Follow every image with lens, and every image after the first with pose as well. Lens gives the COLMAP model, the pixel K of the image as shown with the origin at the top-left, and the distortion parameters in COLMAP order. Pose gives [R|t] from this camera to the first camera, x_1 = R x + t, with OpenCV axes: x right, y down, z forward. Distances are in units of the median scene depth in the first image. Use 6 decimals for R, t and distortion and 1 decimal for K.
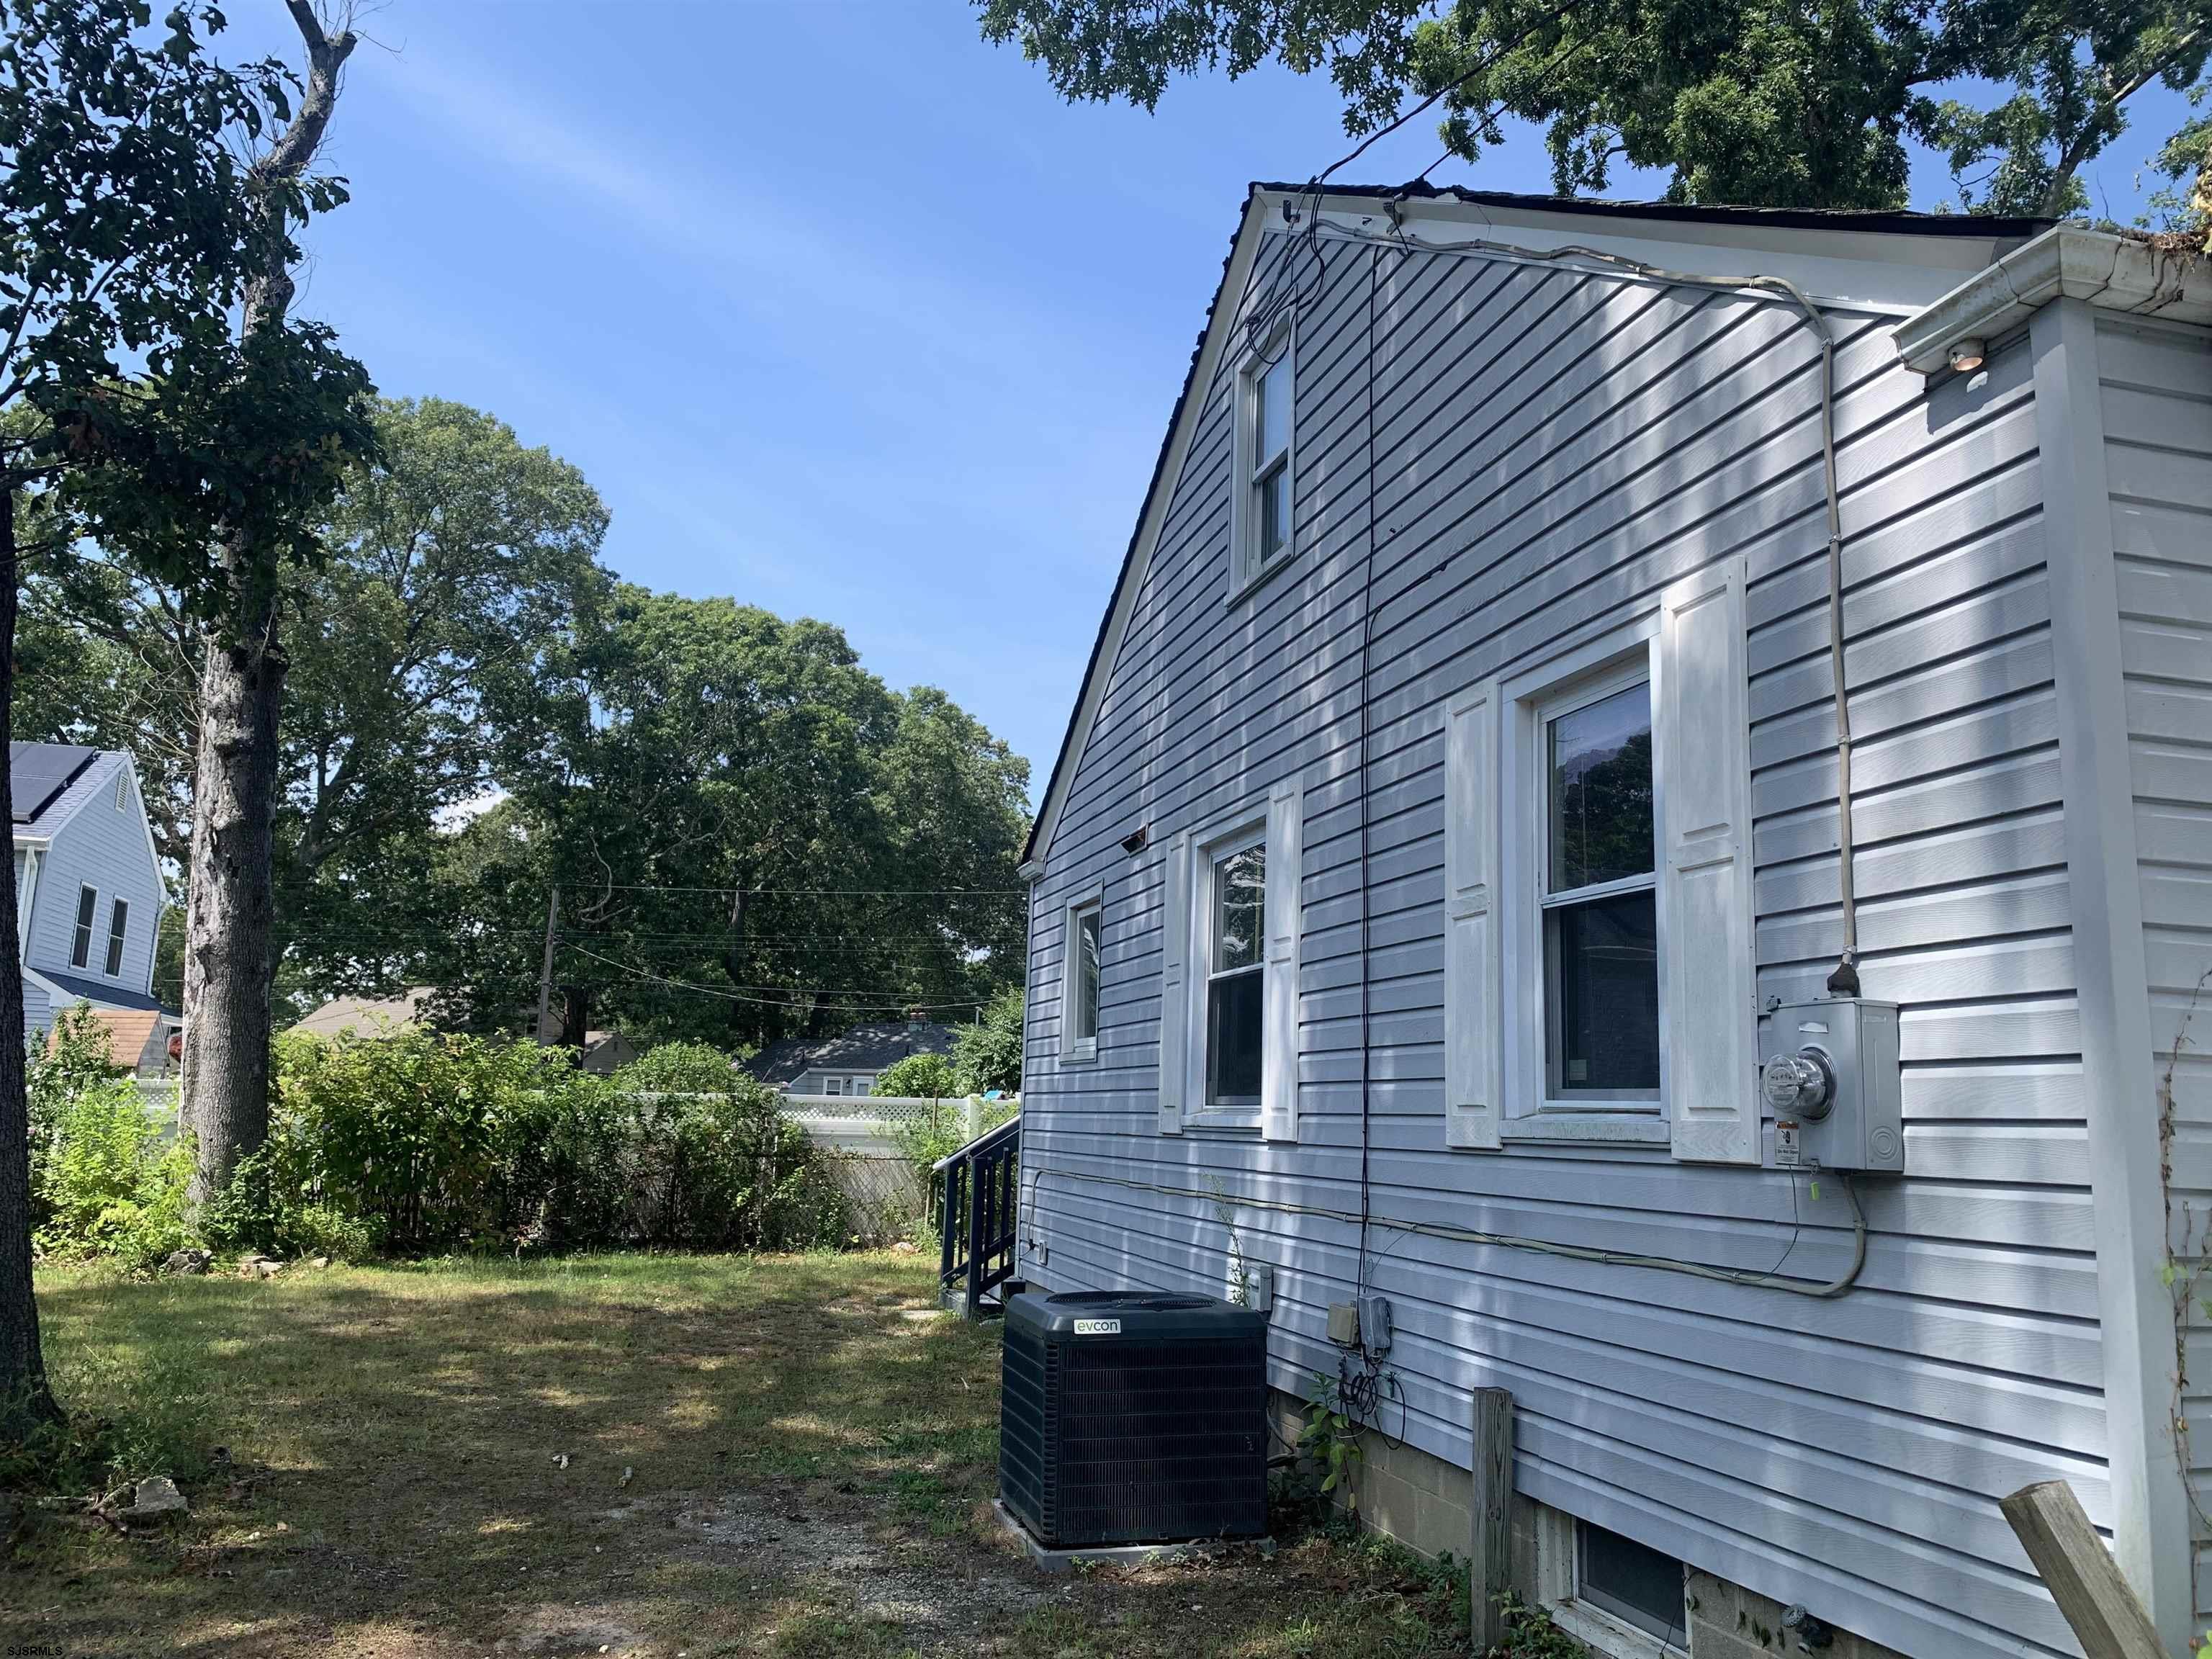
lens RADIAL K [[1679.5, 0, 1105.0], [0, 1679.5, 834.8], [0, 0, 1]] dist [0.047087, -0.047510]
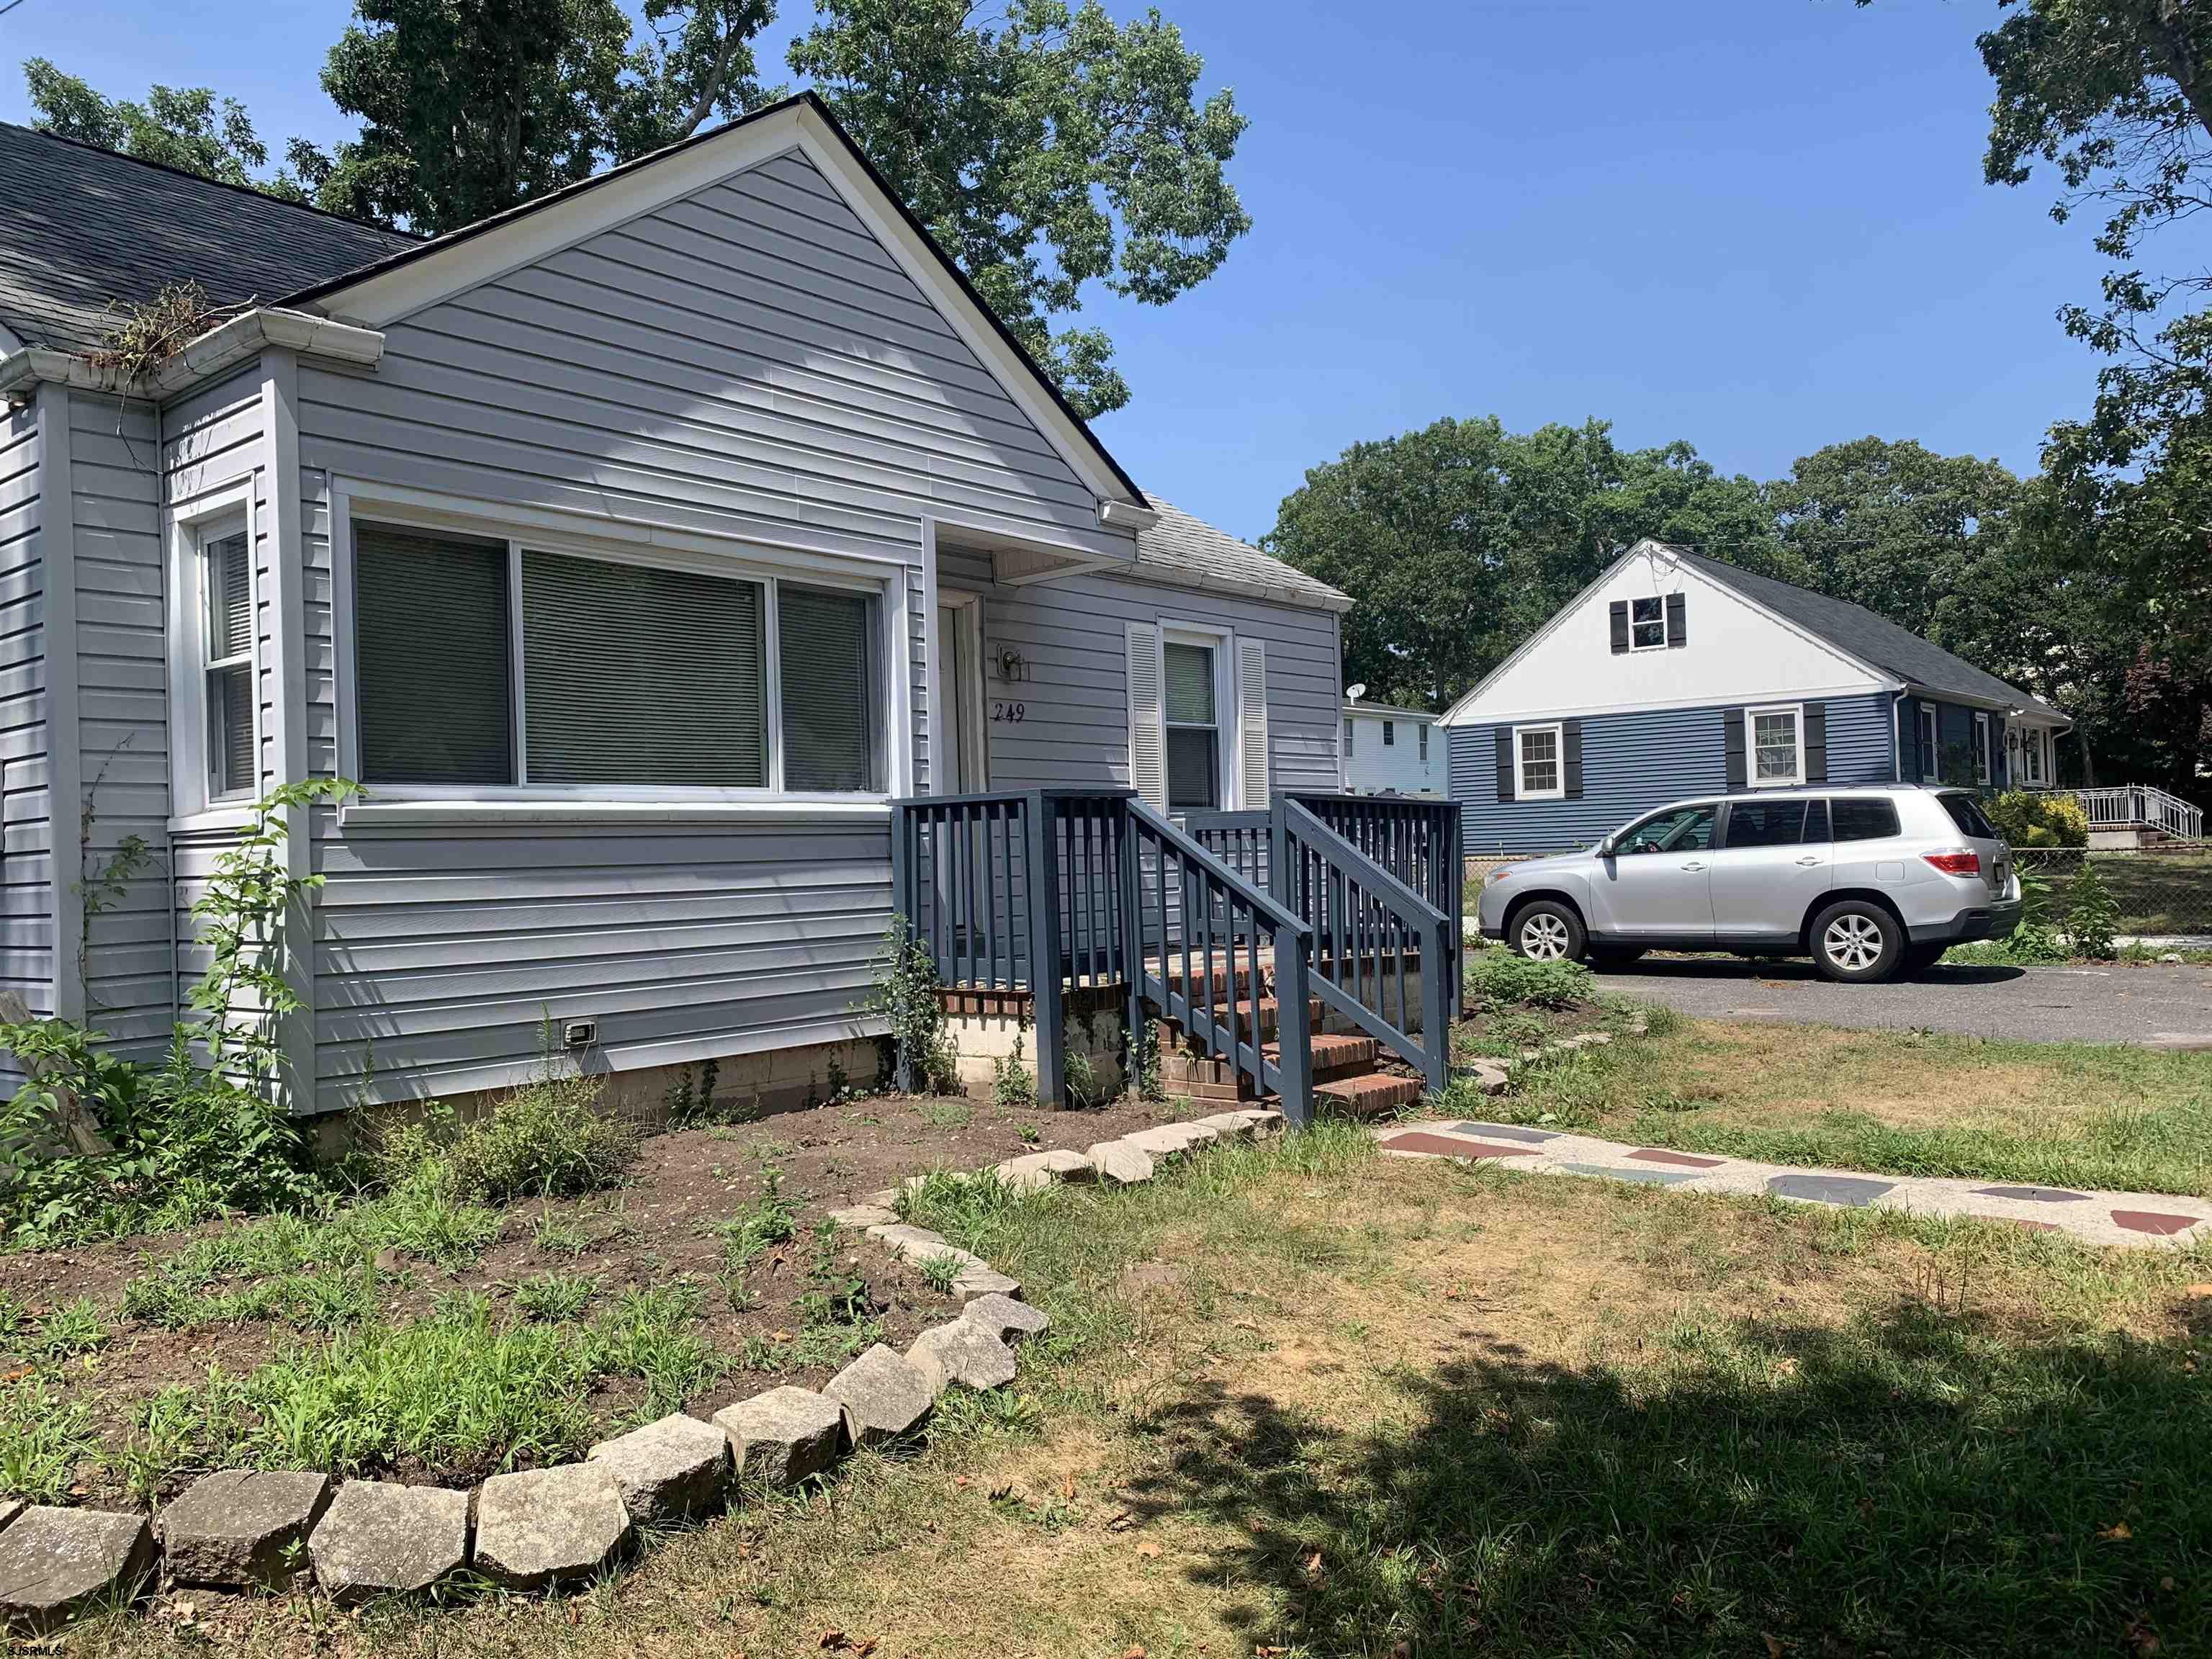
lens RADIAL K [[1679.5, 0, 1103.0], [0, 1679.5, 839.4], [0, 0, 1]] dist [0.047087, -0.047510]
pose [[0.820093, -0.054949, 0.569585, 0.396927], [-0.036593, 0.988306, 0.148031, -0.128482], [-0.571059, -0.142242, 0.808492, -1.158010]]
